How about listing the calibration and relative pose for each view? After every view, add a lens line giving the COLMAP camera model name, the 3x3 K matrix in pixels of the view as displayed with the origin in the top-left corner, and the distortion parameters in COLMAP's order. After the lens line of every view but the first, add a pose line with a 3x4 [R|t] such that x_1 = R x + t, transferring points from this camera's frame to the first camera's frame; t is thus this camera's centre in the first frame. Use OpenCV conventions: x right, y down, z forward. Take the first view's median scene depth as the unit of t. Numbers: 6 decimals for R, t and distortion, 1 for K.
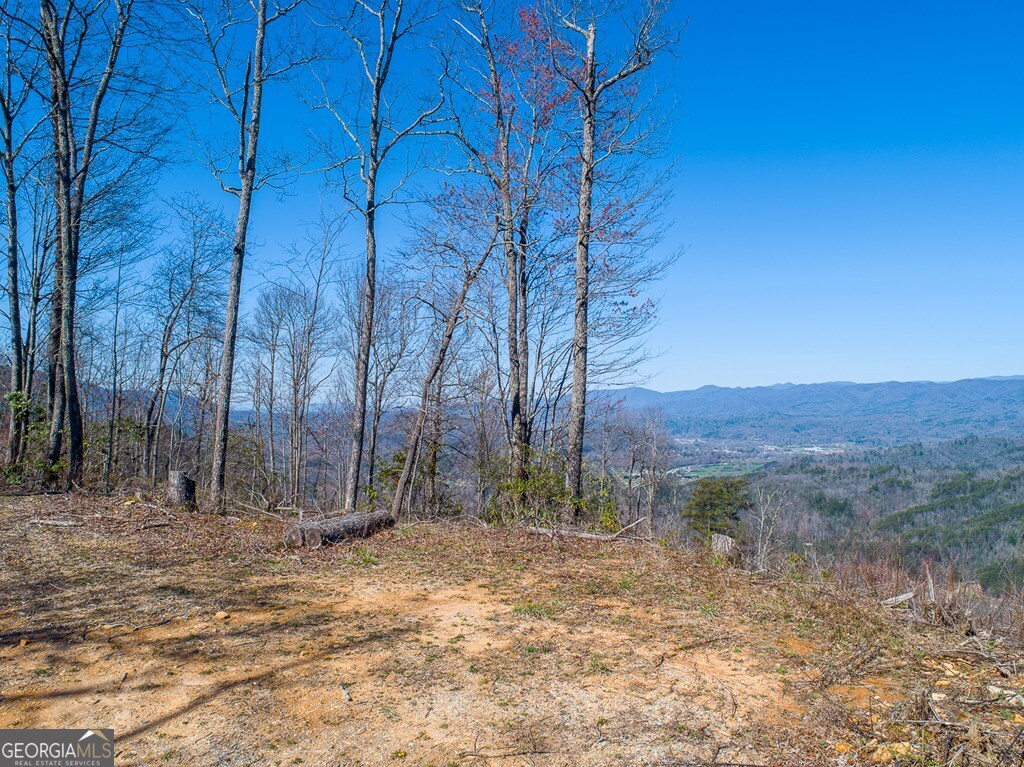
lens RADIAL K [[780.4, 0, 512.0], [0, 780.4, 383.5], [0, 0, 1]] dist [-0.020048, 0.007162]
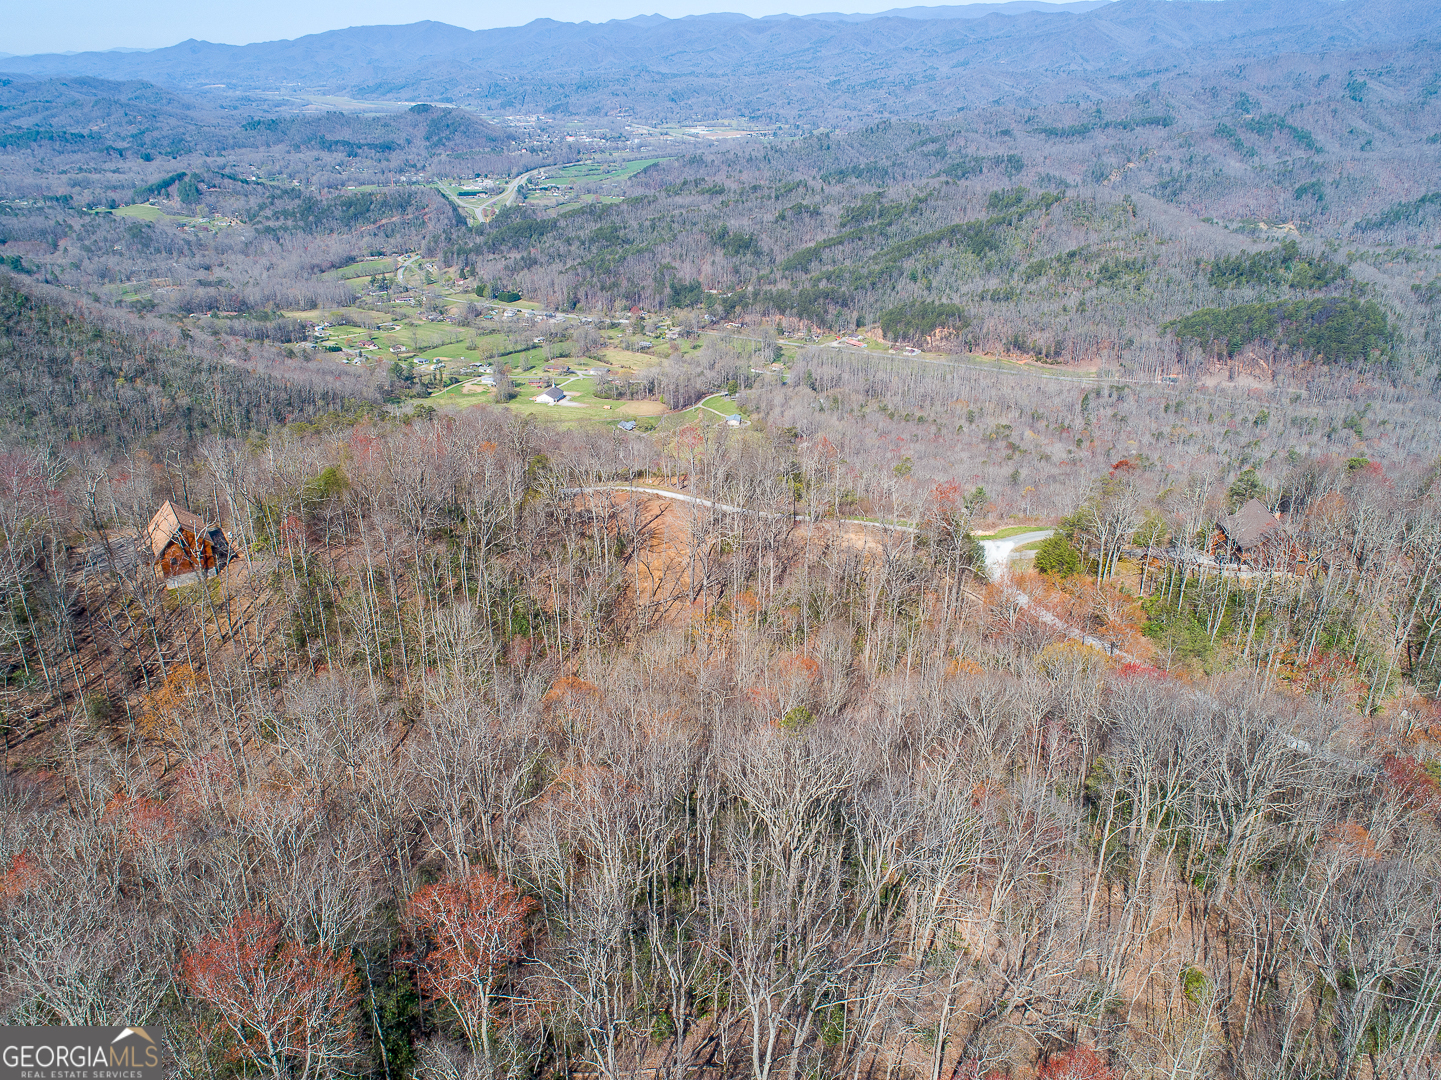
lens RADIAL K [[1087.6, 0, 720.5], [0, 1087.6, 540.0], [0, 0, 1]] dist [-0.021215, 0.009949]
pose [[0.922873, -0.164007, 0.348435, -0.064681], [-0.004915, 0.899692, 0.436498, -0.058549], [-0.385073, -0.404545, 0.829495, -0.103609]]
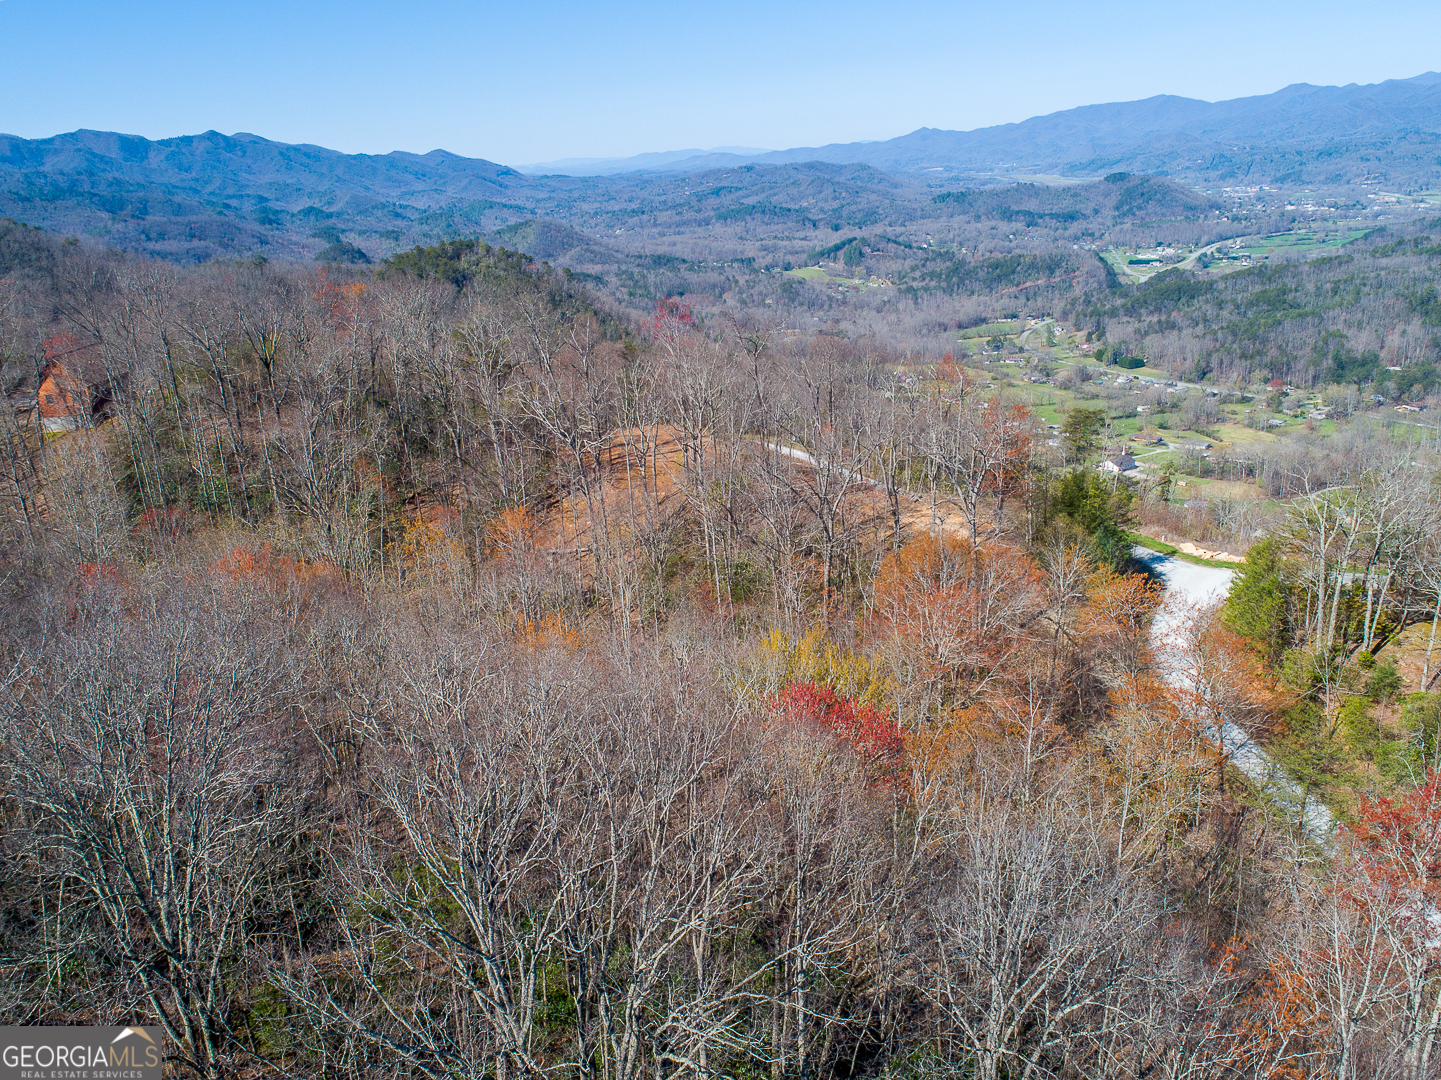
lens RADIAL K [[1178.5, 0, 720.5], [0, 1178.5, 540.0], [0, 0, 1]] dist [-0.020025, 0.010215]
pose [[0.981163, 0.004035, -0.193140, 0.000340], [0.062667, 0.939069, 0.337969, -0.027266], [0.182735, -0.343706, 0.921127, -0.078820]]
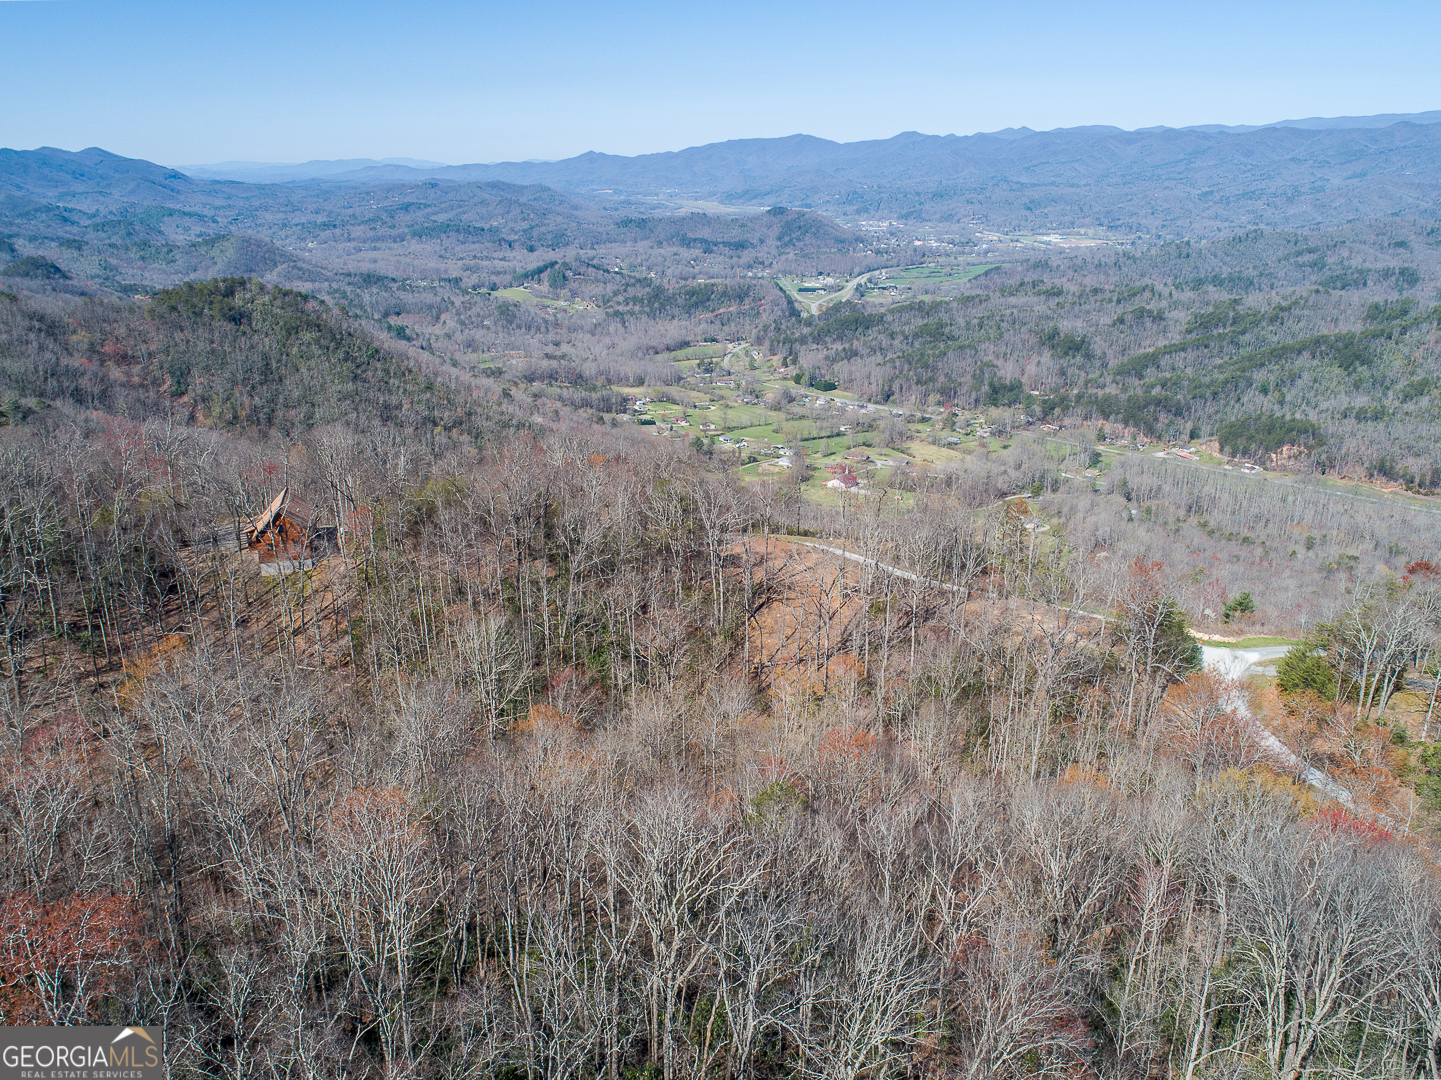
lens RADIAL K [[1098.2, 0, 720.5], [0, 1098.2, 540.0], [0, 0, 1]] dist [-0.020048, 0.007162]
pose [[0.996124, -0.034541, 0.080894, -0.042709], [0.003890, 0.936068, 0.351797, -0.046440], [-0.087874, -0.350119, 0.932574, -0.095218]]
